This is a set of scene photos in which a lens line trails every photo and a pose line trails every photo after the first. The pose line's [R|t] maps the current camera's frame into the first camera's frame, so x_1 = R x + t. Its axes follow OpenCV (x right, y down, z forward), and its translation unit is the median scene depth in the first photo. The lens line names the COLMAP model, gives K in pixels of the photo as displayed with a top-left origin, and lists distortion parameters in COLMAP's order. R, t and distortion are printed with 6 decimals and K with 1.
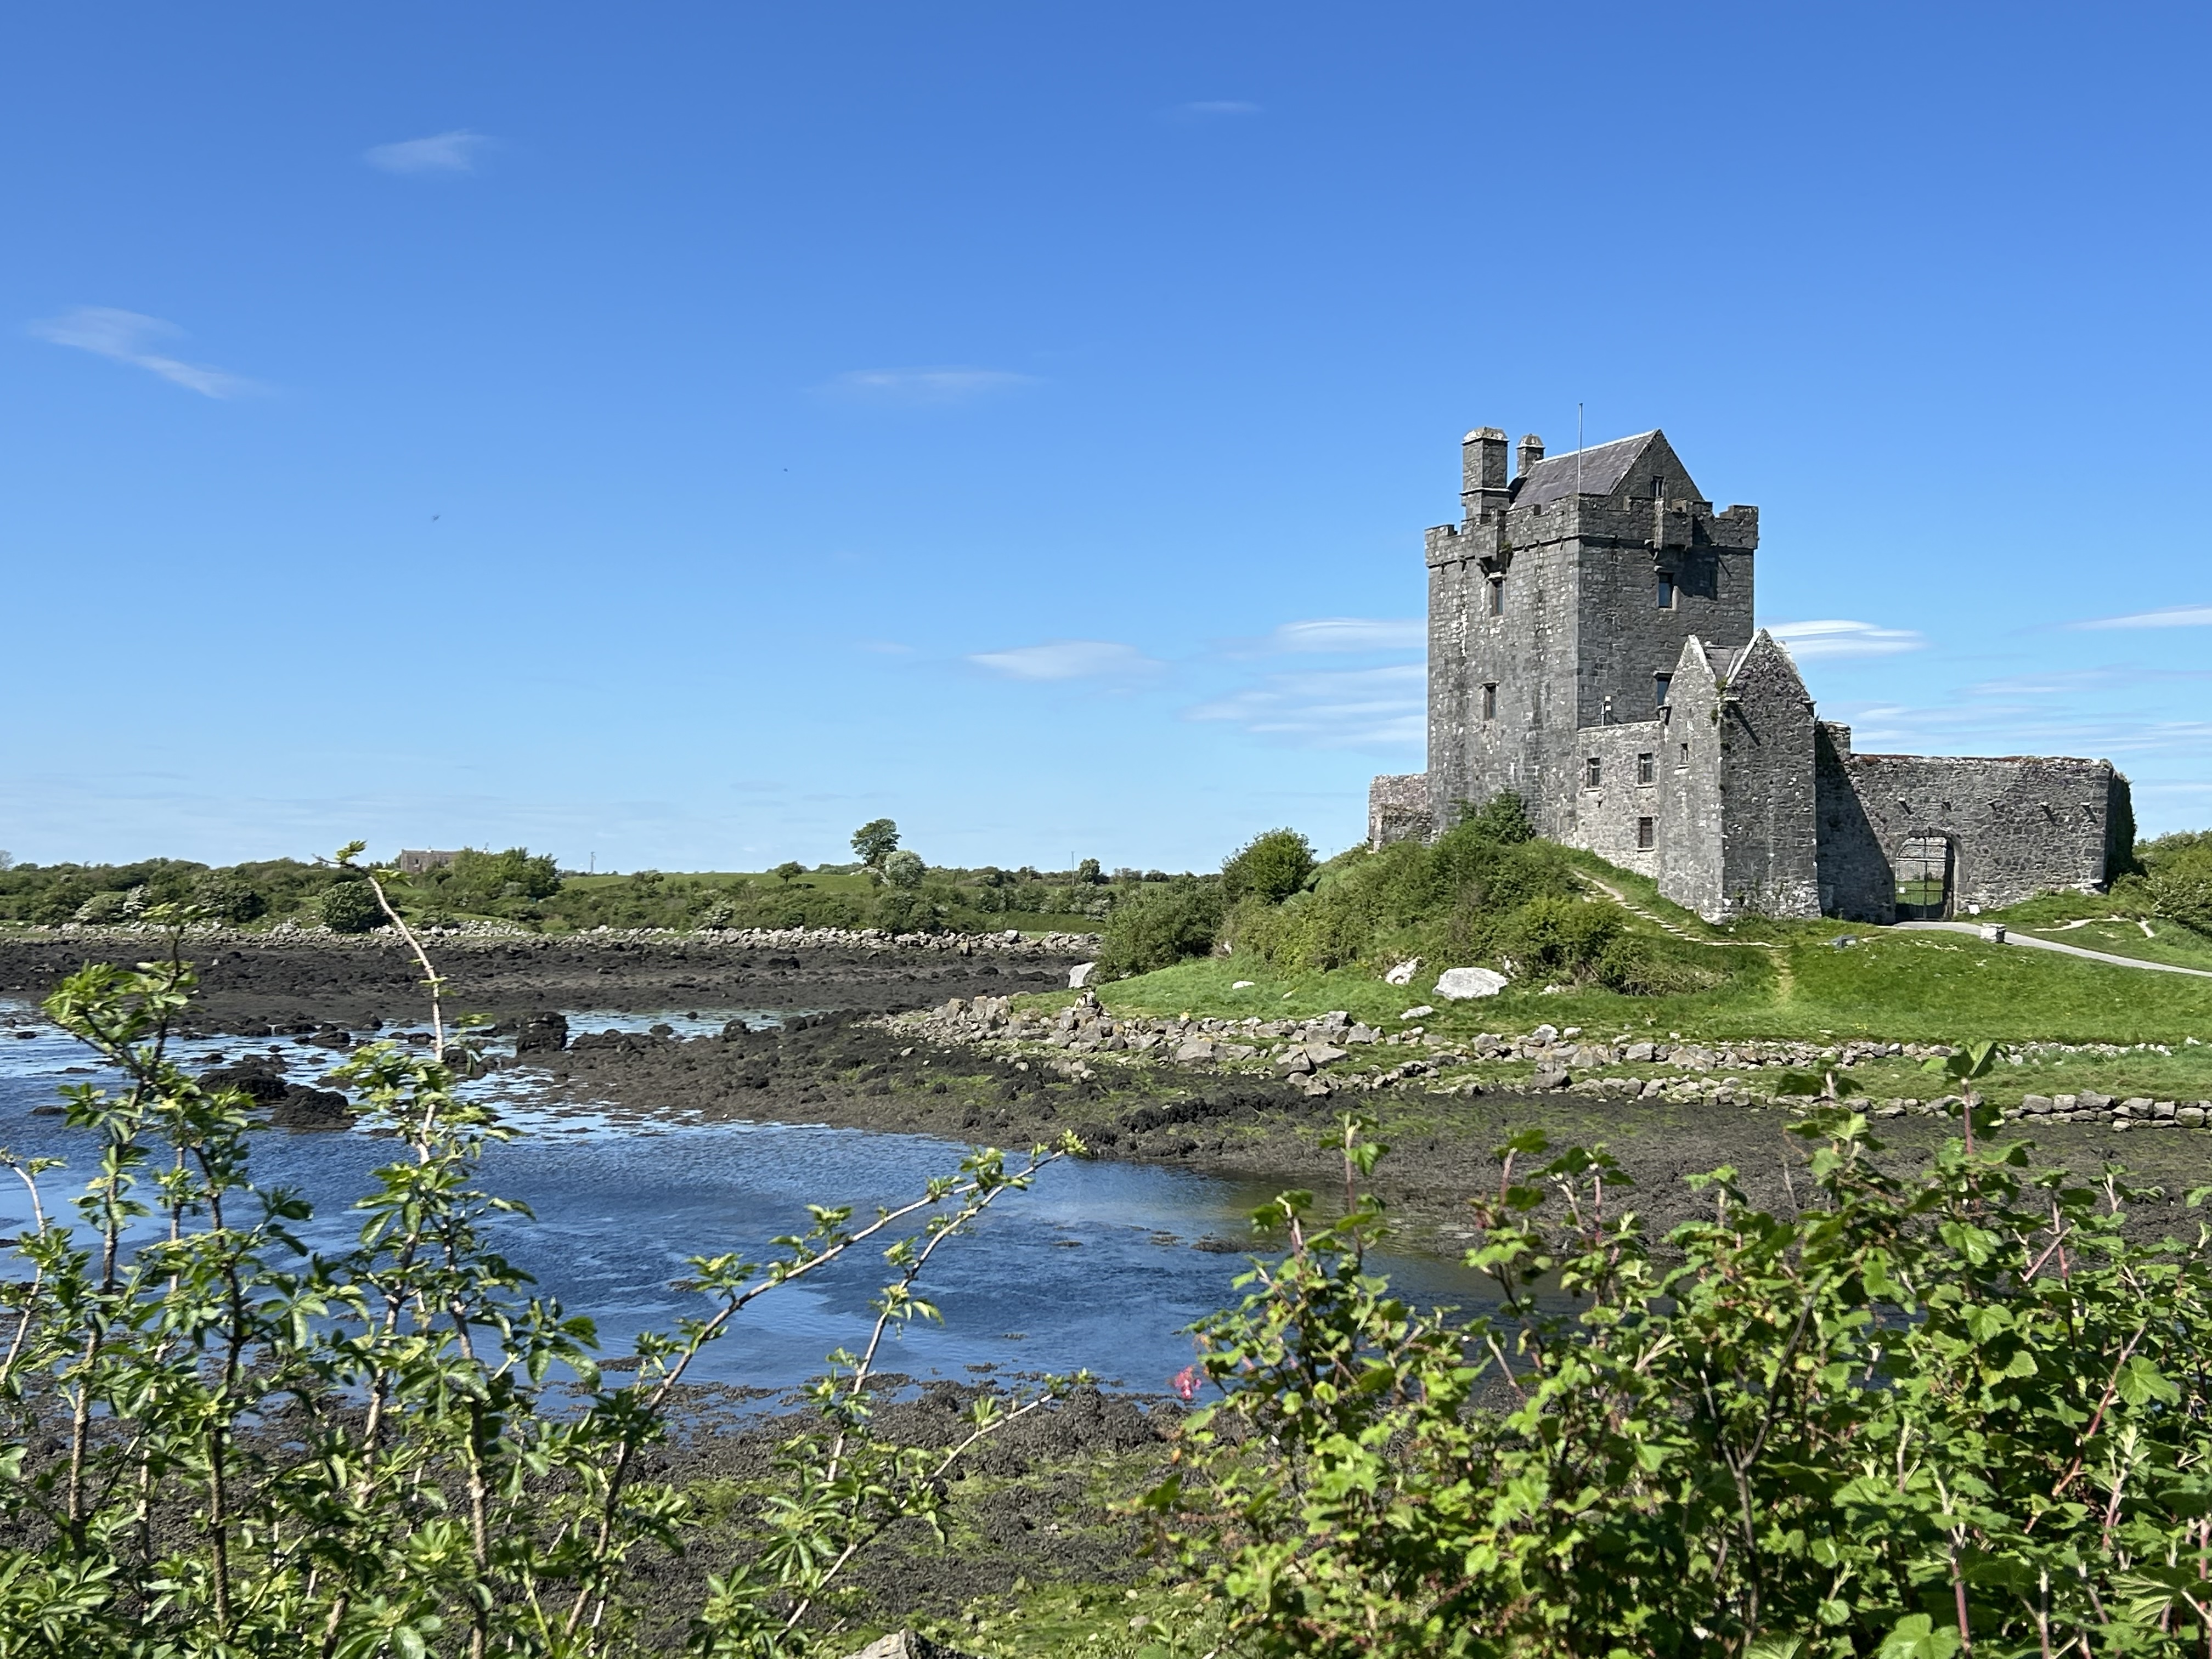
lens RADIAL K [[2605.8, 0, 1064.1], [0, 2605.8, 859.5], [0, 0, 1]] dist [0.211483, -0.760927]
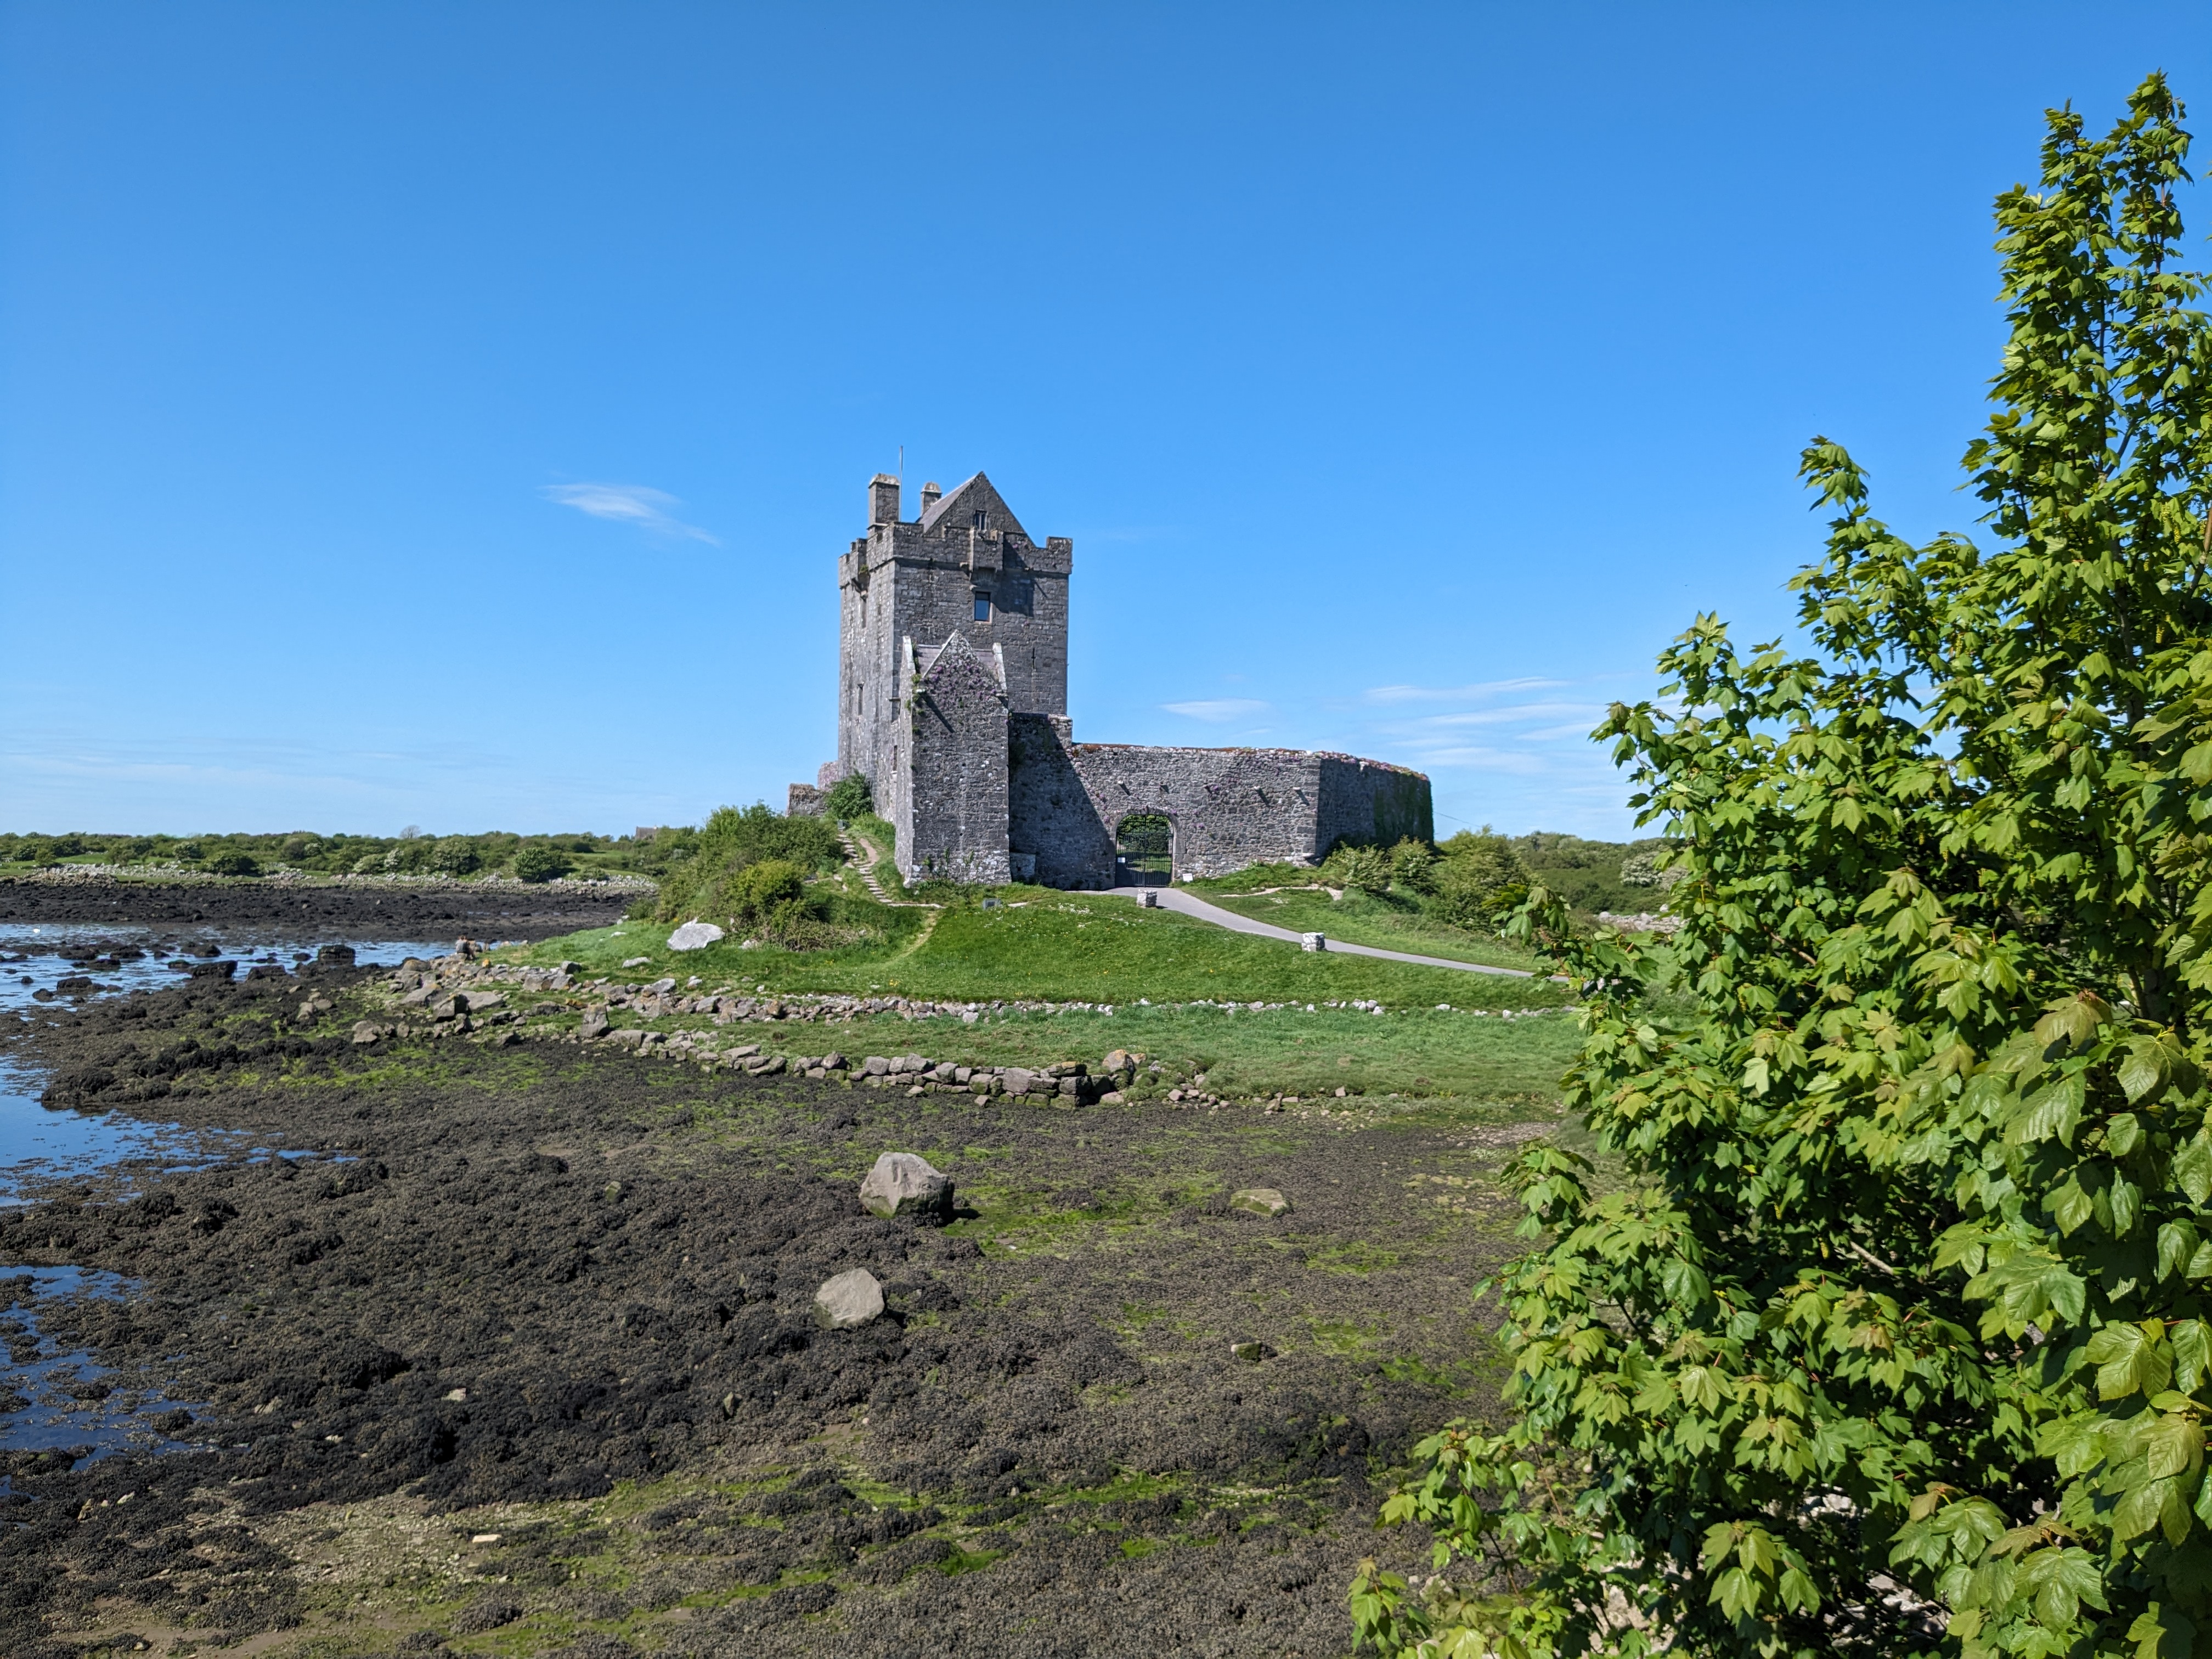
lens RADIAL K [[1735.0, 0, 1135.6], [0, 1735.0, 835.8], [0, 0, 1]] dist [0.110387, -0.251059]
pose [[0.999154, 0.011682, -0.039434, 0.333989], [-0.011785, 0.999928, -0.002371, 0.002412], [0.039404, 0.002834, 0.999219, 0.221412]]
